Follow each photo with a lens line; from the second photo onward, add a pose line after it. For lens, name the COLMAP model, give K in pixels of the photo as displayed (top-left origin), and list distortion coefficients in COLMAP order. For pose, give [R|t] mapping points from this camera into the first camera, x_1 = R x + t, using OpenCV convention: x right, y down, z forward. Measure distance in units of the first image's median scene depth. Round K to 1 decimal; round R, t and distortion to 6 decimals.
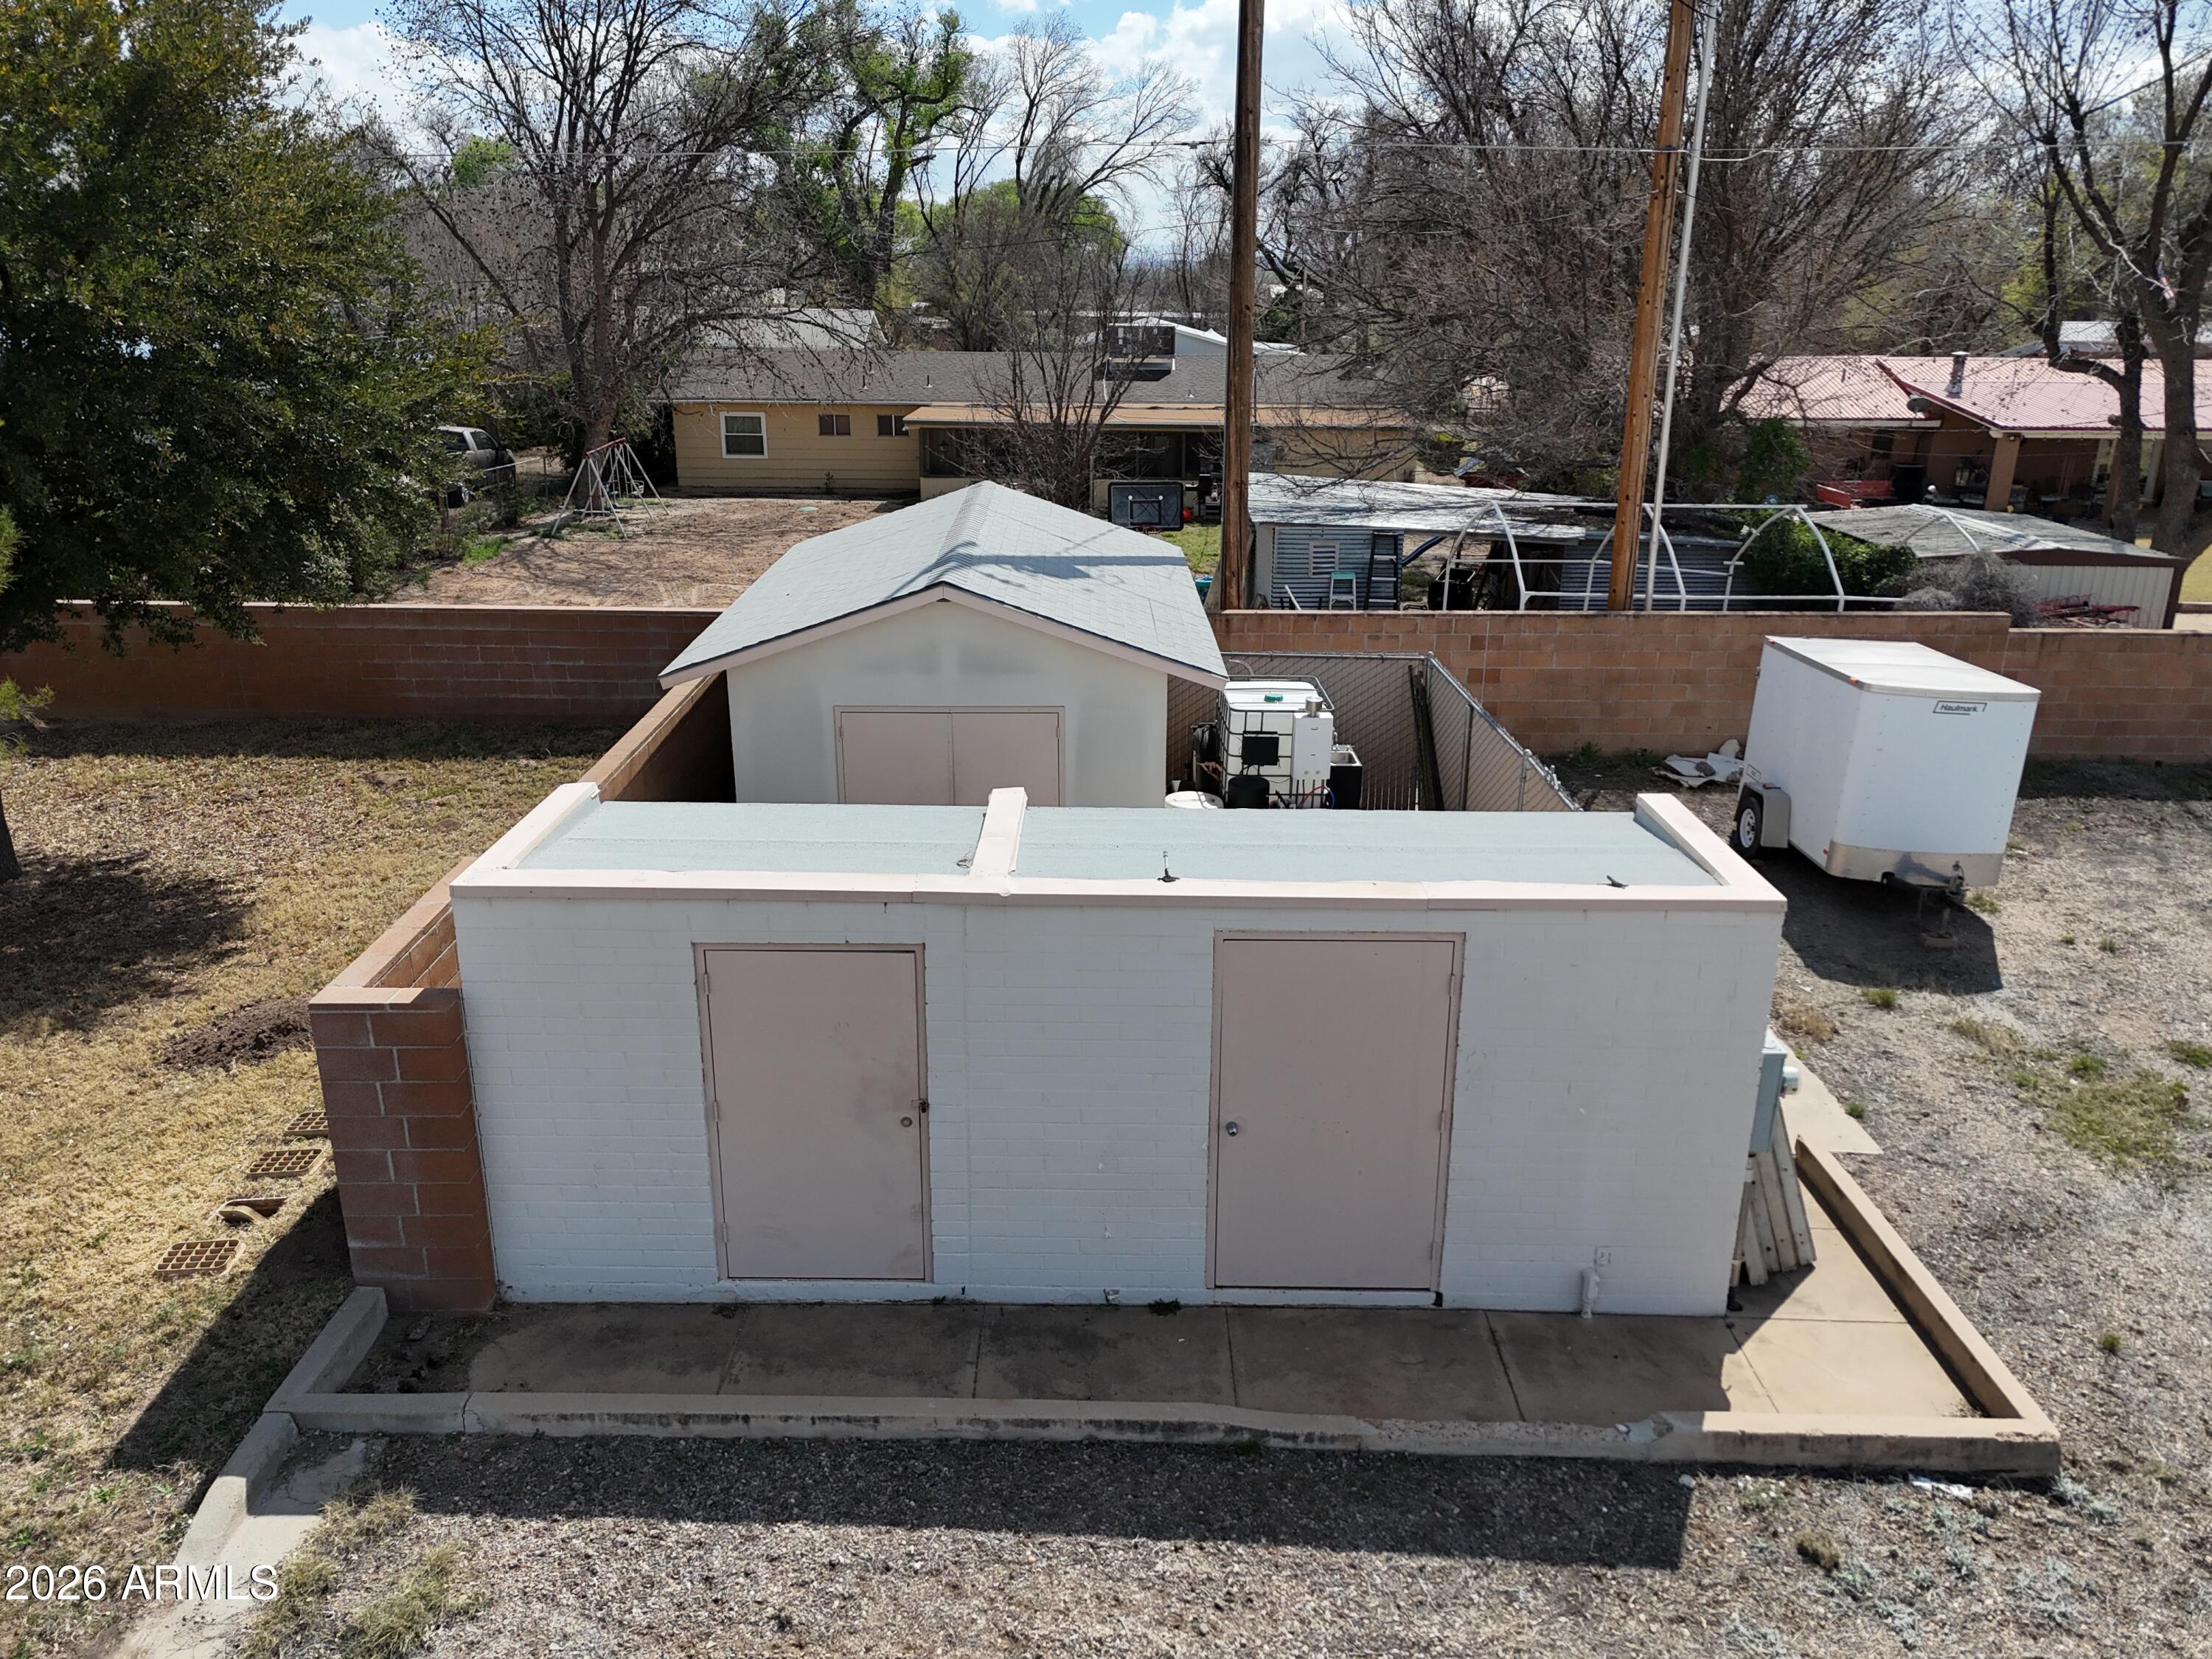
lens RADIAL K [[1658.3, 0, 1092.4], [0, 1658.3, 824.6], [0, 0, 1]] dist [0.014065, 0.002285]
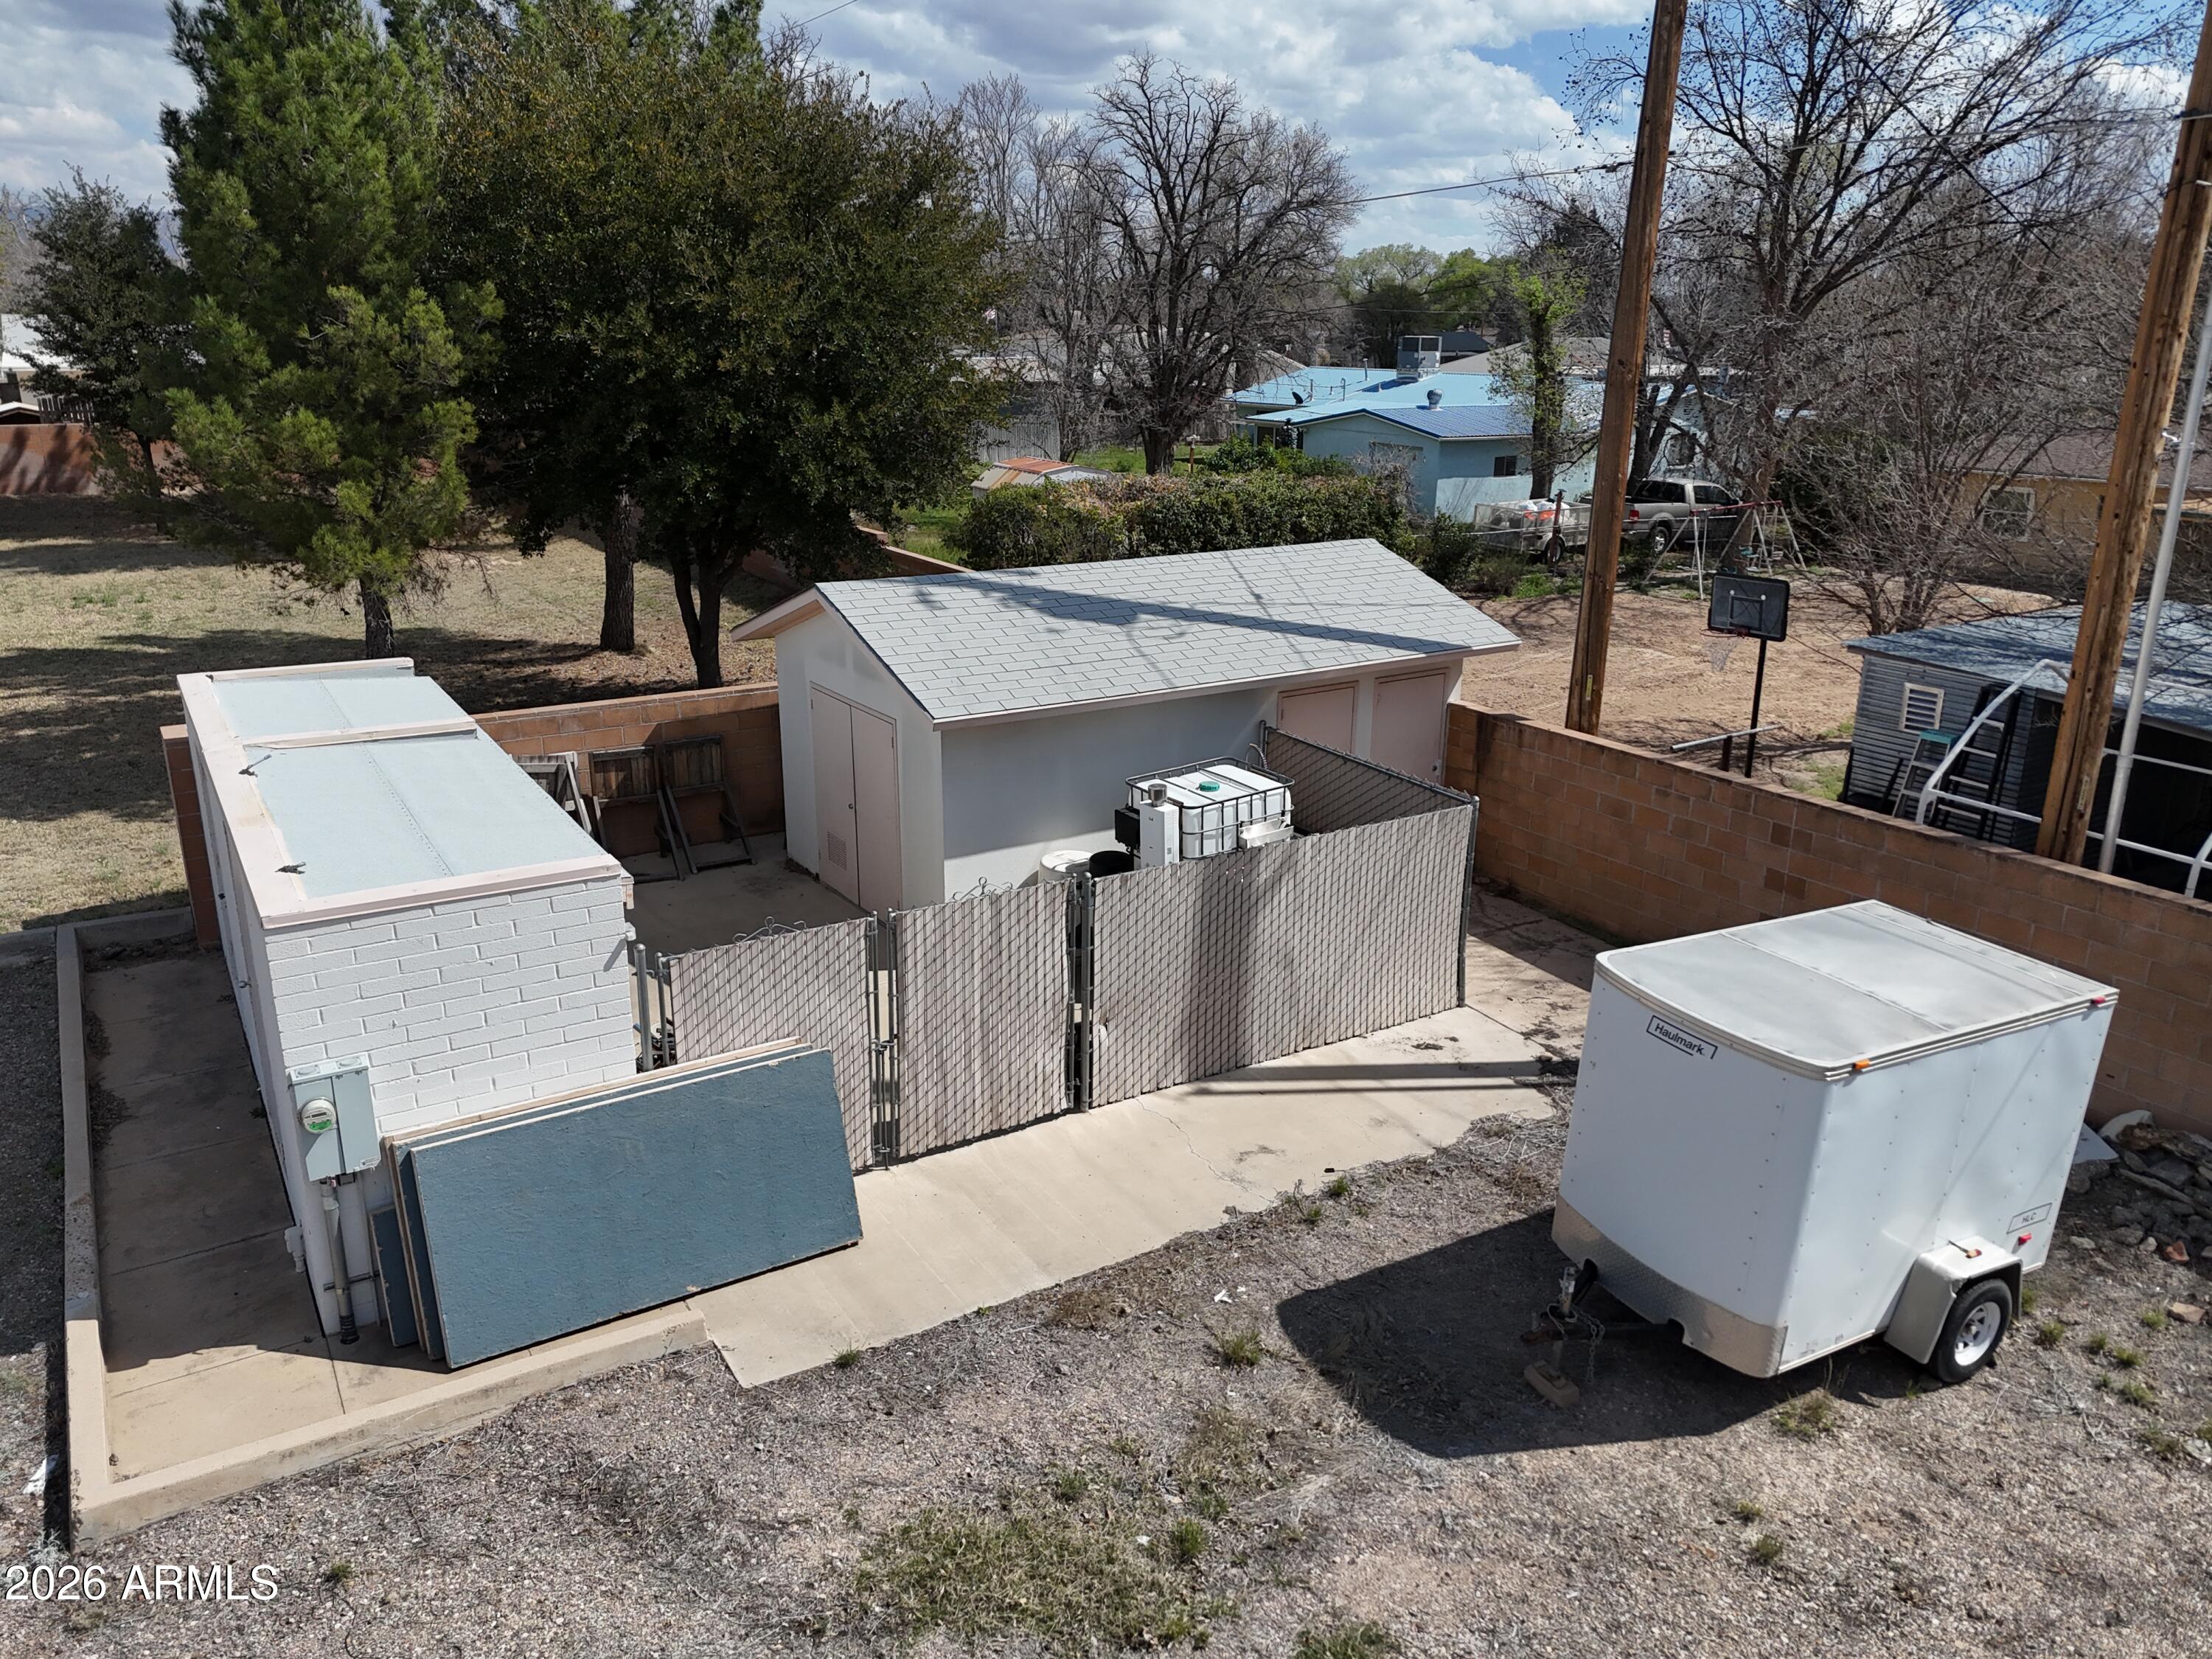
lens RADIAL K [[1658.3, 0, 1099.2], [0, 1658.3, 834.3], [0, 0, 1]] dist [0.014065, 0.002285]
pose [[0.536851, 0.255583, -0.804033, 0.929441], [-0.279713, 0.953028, 0.116181, -0.161859], [0.795959, 0.162527, 0.583124, 0.506088]]
